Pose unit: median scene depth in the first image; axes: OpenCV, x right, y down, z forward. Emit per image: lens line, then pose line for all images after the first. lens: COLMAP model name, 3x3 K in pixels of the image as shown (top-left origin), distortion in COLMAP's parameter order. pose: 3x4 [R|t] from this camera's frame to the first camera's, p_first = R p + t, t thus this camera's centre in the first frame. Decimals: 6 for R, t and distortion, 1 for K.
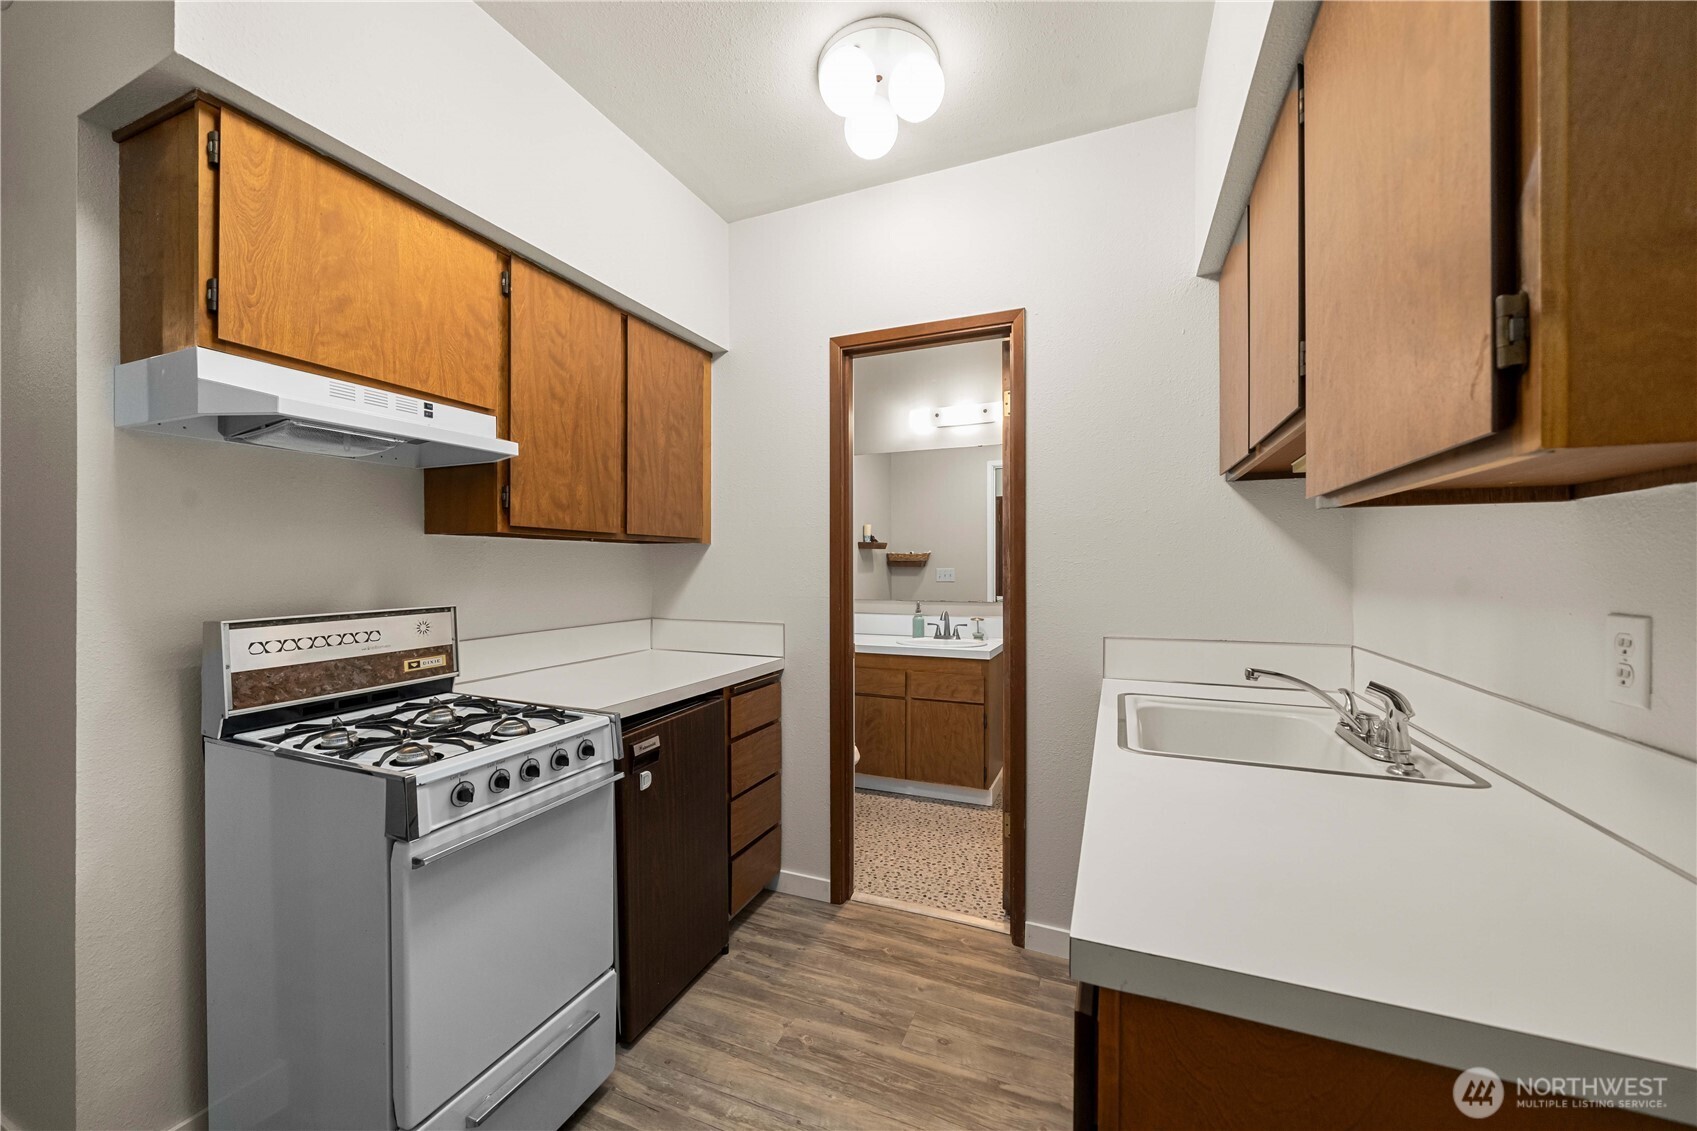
lens RADIAL K [[640.4, 0, 847.1], [0, 640.4, 564.7], [0, 0, 1]] dist [0.002286, 0.000564]
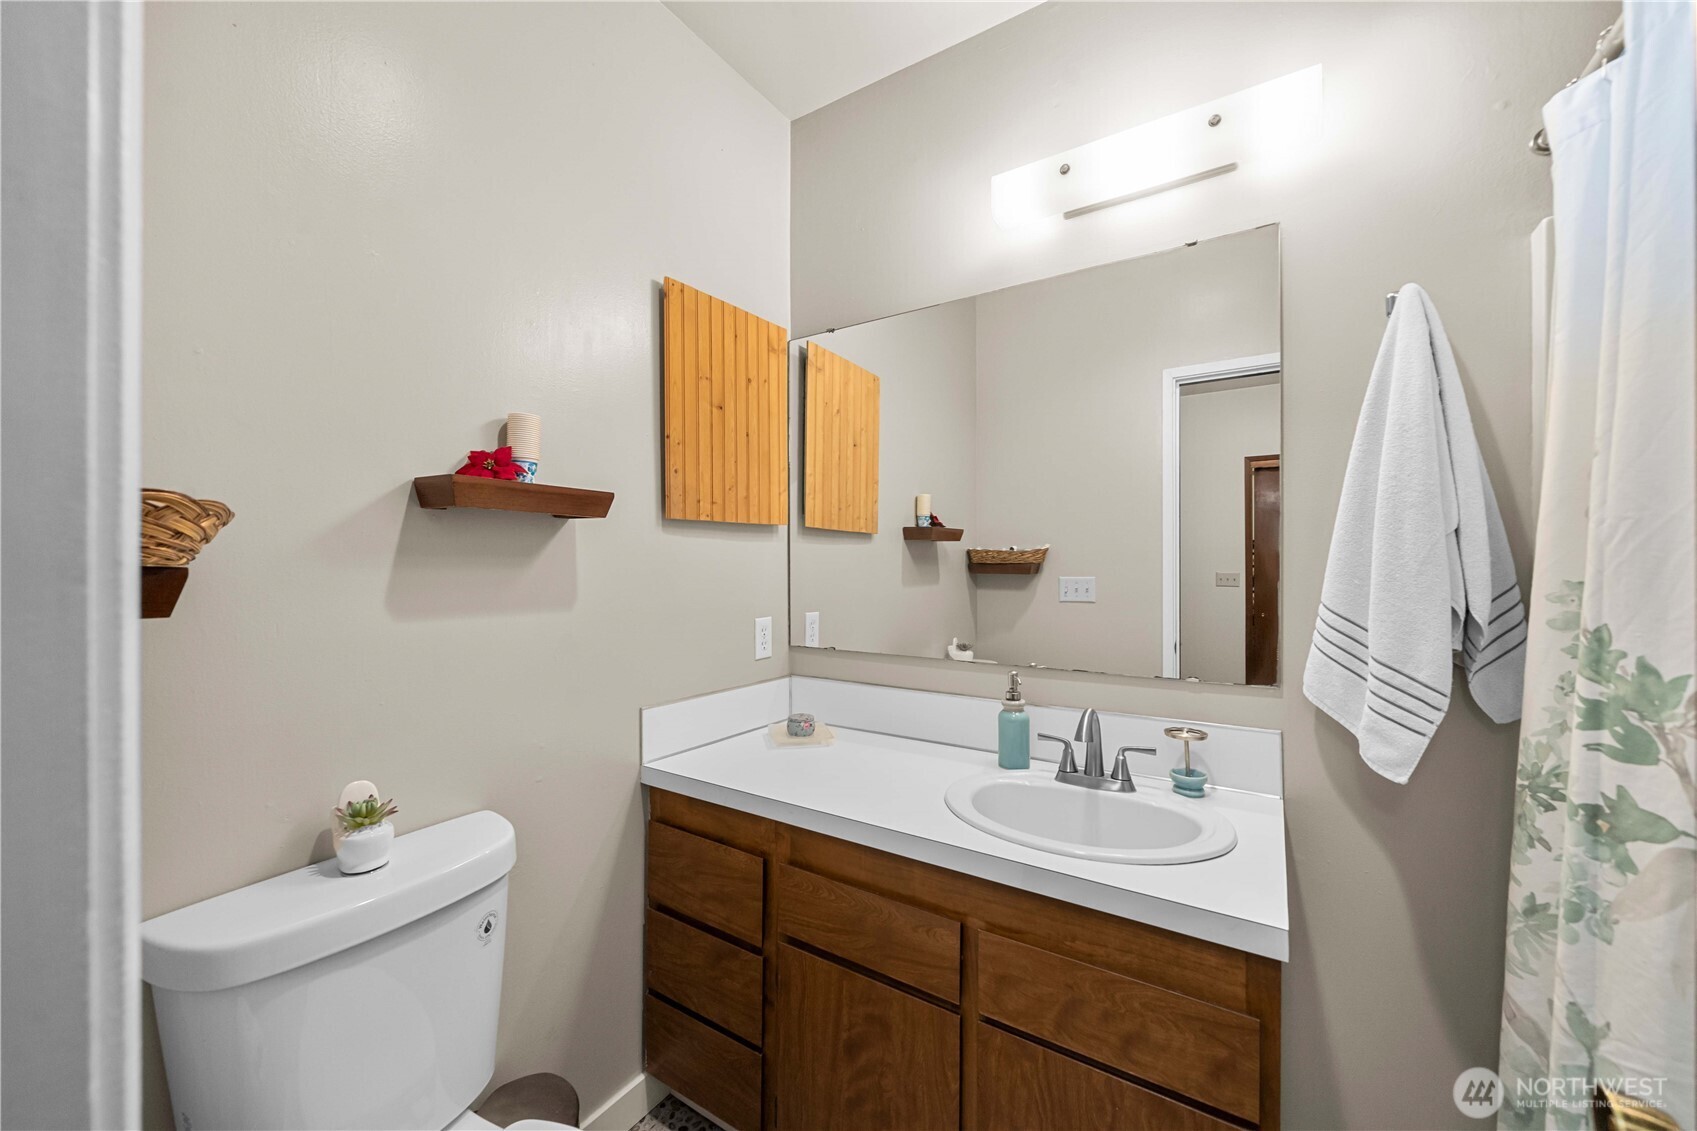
lens RADIAL K [[640.4, 0, 853.9], [0, 640.4, 565.3], [0, 0, 1]] dist [0.002286, 0.000564]
pose [[0.985244, -0.001648, -0.171146, 0.082747], [0.001316, 0.999997, -0.002053, -0.004698], [0.171149, 0.001798, 0.985244, 0.607047]]
